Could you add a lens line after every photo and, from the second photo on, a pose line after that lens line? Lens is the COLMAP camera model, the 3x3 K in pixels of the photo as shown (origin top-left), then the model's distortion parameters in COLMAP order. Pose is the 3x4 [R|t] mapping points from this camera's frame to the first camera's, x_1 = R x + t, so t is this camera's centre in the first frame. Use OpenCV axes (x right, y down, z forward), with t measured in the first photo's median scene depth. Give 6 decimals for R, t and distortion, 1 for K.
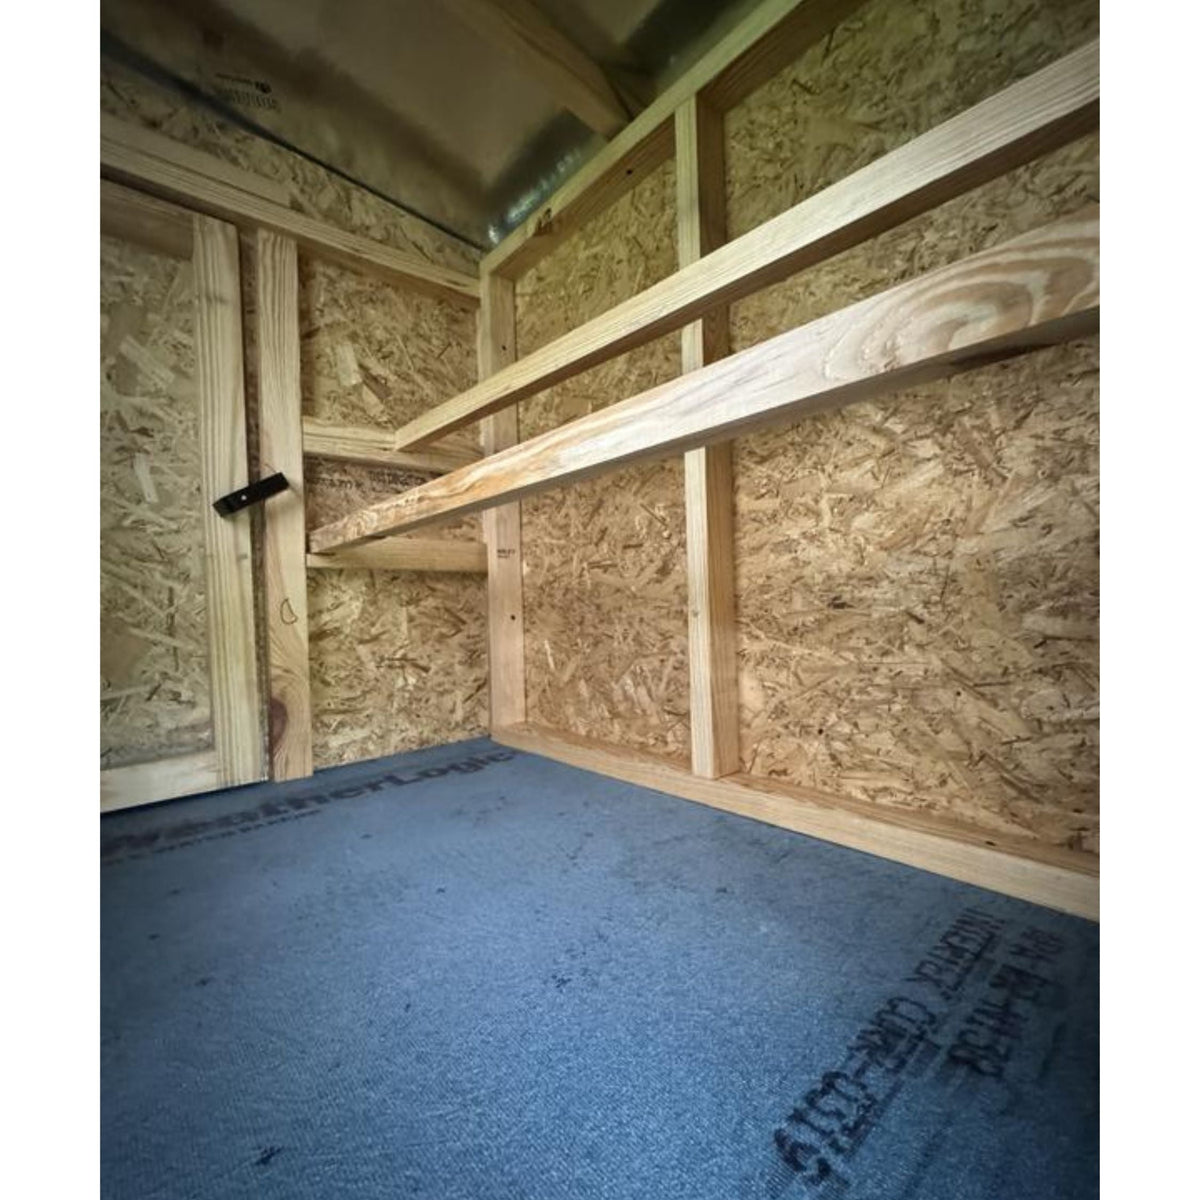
lens RADIAL K [[577.0, 0, 599.5], [0, 577.0, 613.7], [0, 0, 1]] dist [-0.000043, -0.000653]
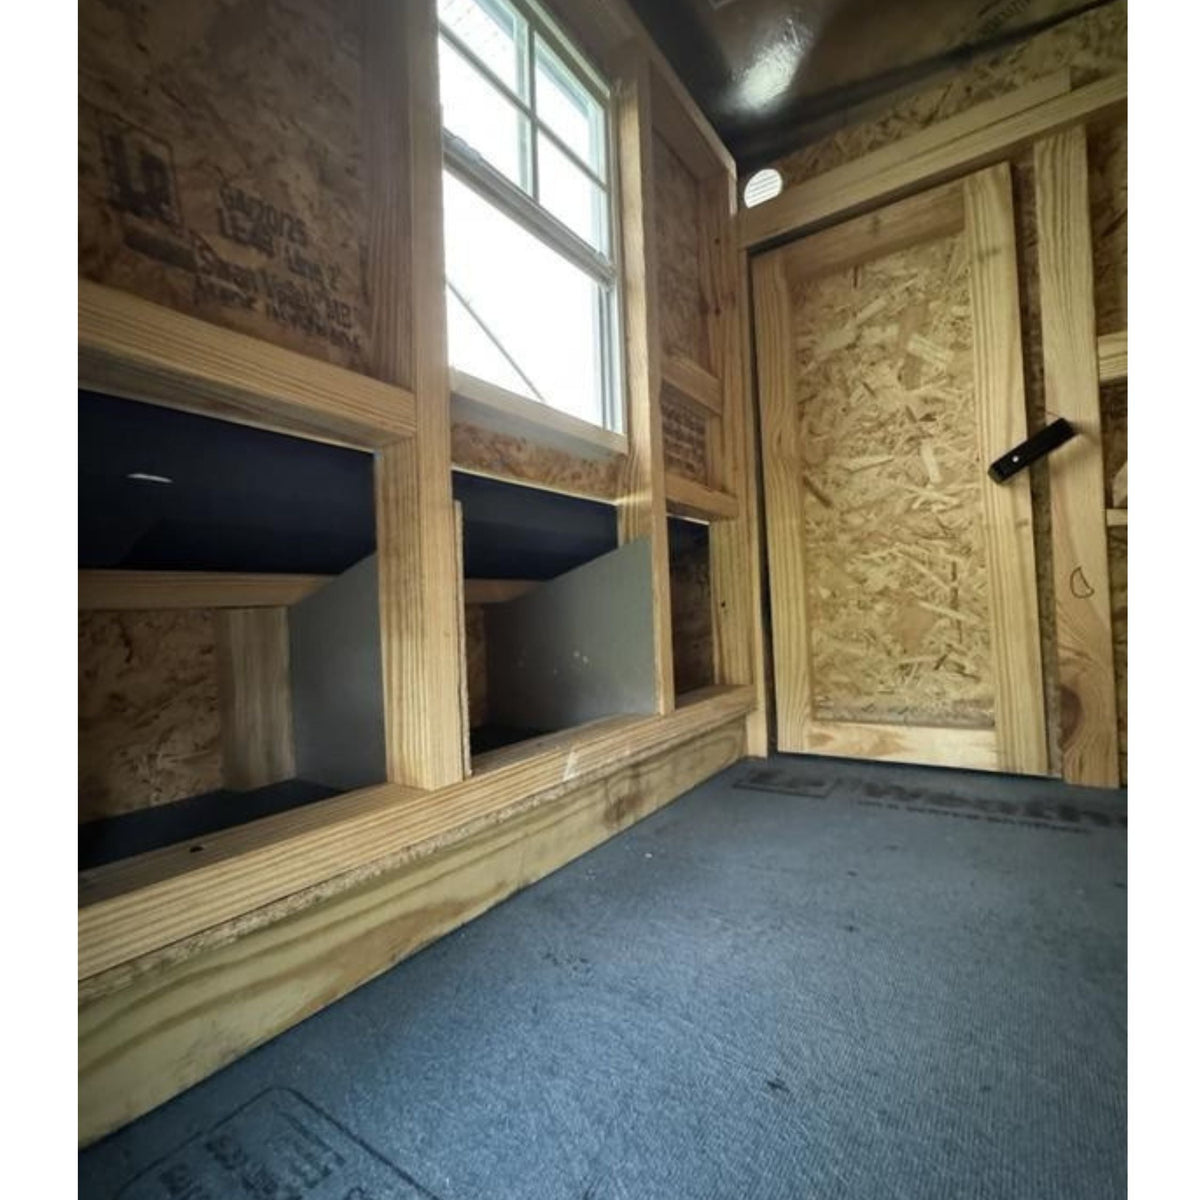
lens RADIAL K [[606.9, 0, 600.0], [0, 606.9, 600.0], [0, 0, 1]] dist [0.000493, 0.000064]
pose [[0.237007, 0.009199, -0.971464, 0.155315], [0.023650, 0.999604, 0.015235, -0.009423], [0.971220, -0.026586, 0.236696, 0.132152]]
